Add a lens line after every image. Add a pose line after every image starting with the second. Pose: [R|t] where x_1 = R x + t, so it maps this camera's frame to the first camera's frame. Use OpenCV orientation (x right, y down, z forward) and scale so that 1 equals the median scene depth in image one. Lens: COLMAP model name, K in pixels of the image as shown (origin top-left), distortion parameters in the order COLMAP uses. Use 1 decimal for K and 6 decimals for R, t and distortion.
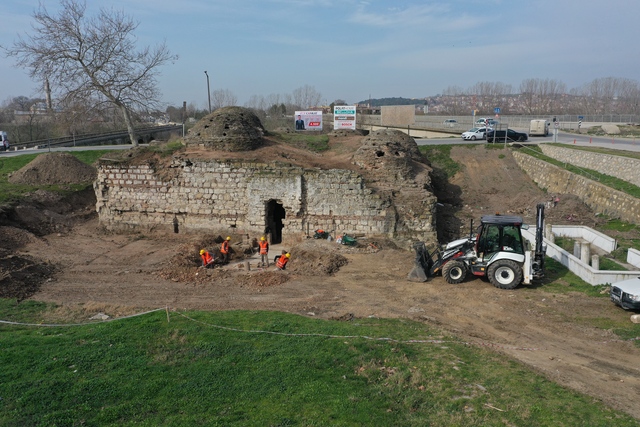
lens RADIAL K [[510.8, 0, 317.9], [0, 510.8, 210.3], [0, 0, 1]] dist [0.004769, 0.004225]
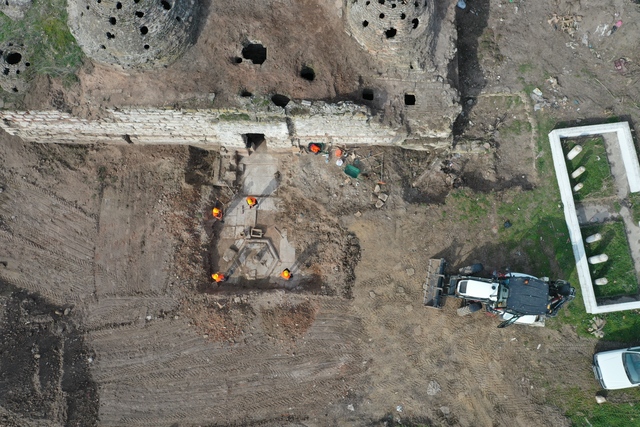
lens RADIAL K [[510.8, 0, 320.3], [0, 510.8, 213.9], [0, 0, 1]] dist [0.004769, 0.004225]
pose [[0.986659, -0.161373, 0.021497, -0.021546], [0.042455, 0.382527, 0.922968, -0.665881], [-0.157166, -0.909743, 0.384275, 0.568517]]
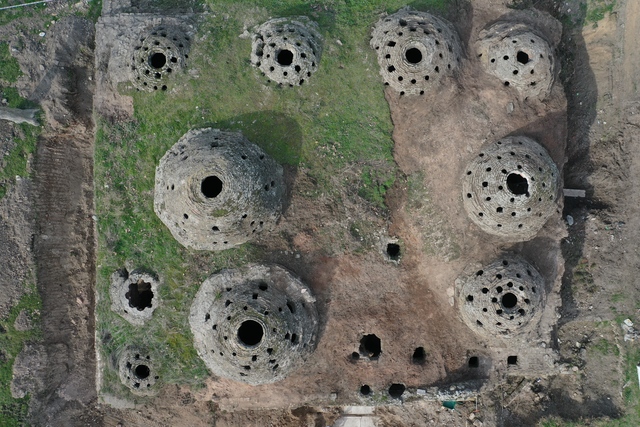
lens RADIAL K [[510.8, 0, 320.2], [0, 510.8, 214.2], [0, 0, 1]] dist [0.004769, 0.004225]
pose [[0.980237, -0.197701, -0.007076, -0.087324], [0.044455, 0.185285, 0.981679, -0.856627], [-0.192768, -0.962592, 0.190412, 1.111622]]
